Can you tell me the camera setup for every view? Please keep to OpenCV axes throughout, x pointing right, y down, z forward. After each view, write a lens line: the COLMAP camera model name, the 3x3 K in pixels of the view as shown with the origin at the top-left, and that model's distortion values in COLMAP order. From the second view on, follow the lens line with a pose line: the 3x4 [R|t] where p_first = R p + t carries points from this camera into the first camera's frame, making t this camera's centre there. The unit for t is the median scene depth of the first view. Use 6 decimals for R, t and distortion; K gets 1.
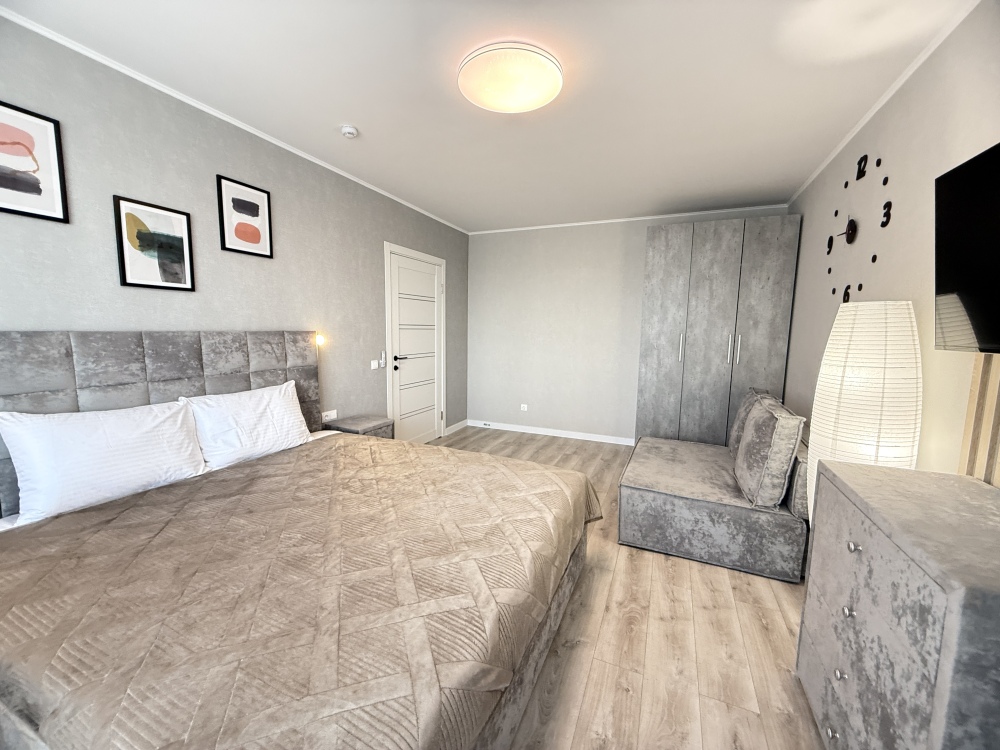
lens RADIAL K [[397.2, 0, 499.0], [0, 397.2, 374.9], [0, 0, 1]] dist [-0.000425, 0.000355]
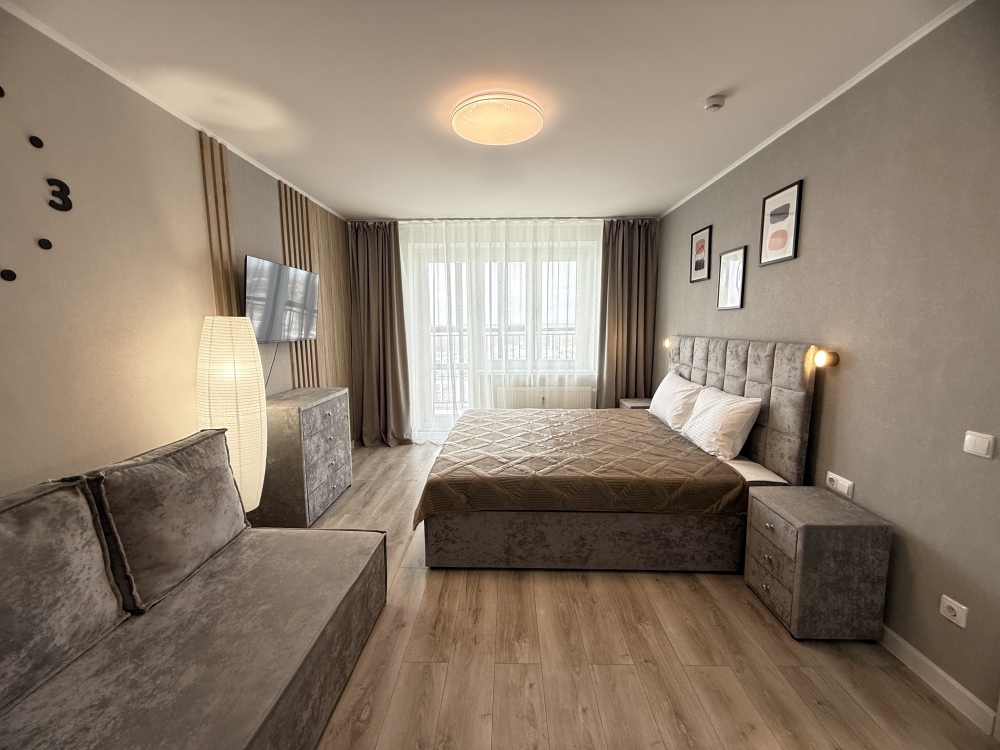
lens RADIAL K [[397.2, 0, 499.0], [0, 397.2, 374.9], [0, 0, 1]] dist [-0.000425, 0.000355]
pose [[-0.926594, 0.037060, -0.374233, 0.251841], [-0.053035, 0.972309, 0.227601, -0.151994], [0.372305, 0.230741, -0.898970, 1.154032]]
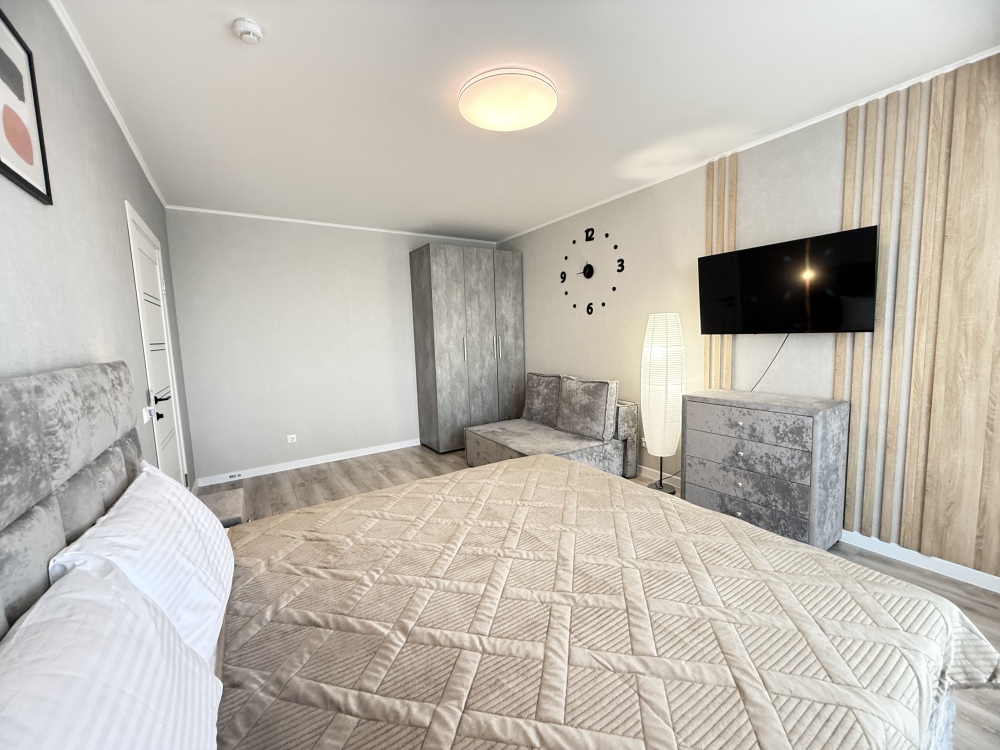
lens RADIAL K [[397.2, 0, 499.0], [0, 397.2, 374.9], [0, 0, 1]] dist [-0.000425, 0.000355]
pose [[0.549638, -0.119944, 0.826748, -0.496784], [0.138668, 0.989010, 0.051295, -0.040566], [-0.823814, 0.086450, 0.560229, 0.257409]]
